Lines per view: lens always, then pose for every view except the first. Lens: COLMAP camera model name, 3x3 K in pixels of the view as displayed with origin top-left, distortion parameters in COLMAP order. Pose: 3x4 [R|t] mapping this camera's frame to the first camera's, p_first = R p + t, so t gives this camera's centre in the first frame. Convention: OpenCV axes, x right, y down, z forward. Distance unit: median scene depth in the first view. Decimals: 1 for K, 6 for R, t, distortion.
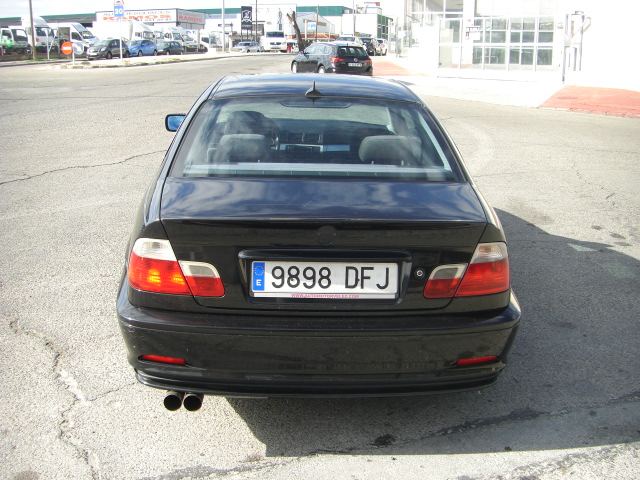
lens RADIAL K [[710.2, 0, 320.1], [0, 710.2, 256.7], [0, 0, 1]] dist [-0.145916, 0.043846]
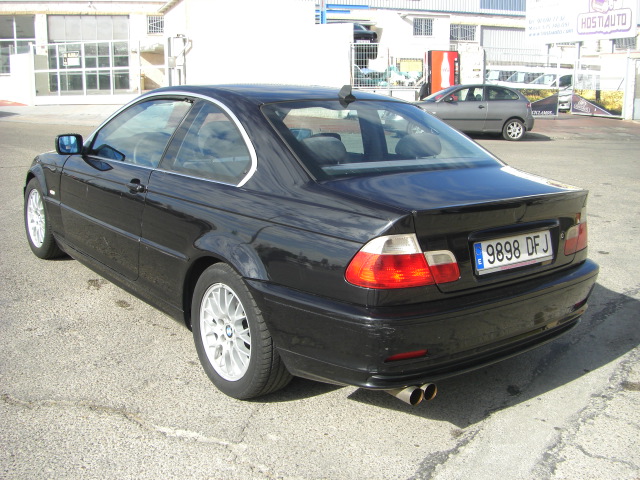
lens RADIAL K [[715.7, 0, 320.0], [0, 715.7, 240.0], [0, 0, 1]] dist [-0.146722, 0.046087]
pose [[0.814023, -0.128532, 0.566433, -0.696910], [0.162707, 0.986624, -0.009946, -0.019810], [-0.557578, 0.100259, 0.824048, 0.175619]]
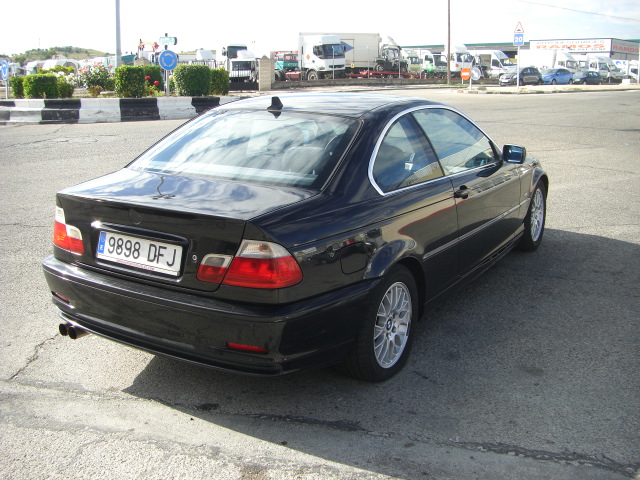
lens RADIAL K [[715.7, 0, 320.0], [0, 715.7, 240.0], [0, 0, 1]] dist [-0.146722, 0.046087]
pose [[0.826324, 0.120447, -0.550165, 0.744787], [-0.154972, 0.987781, -0.016507, -0.014126], [0.541454, 0.098901, 0.834893, 0.095102]]
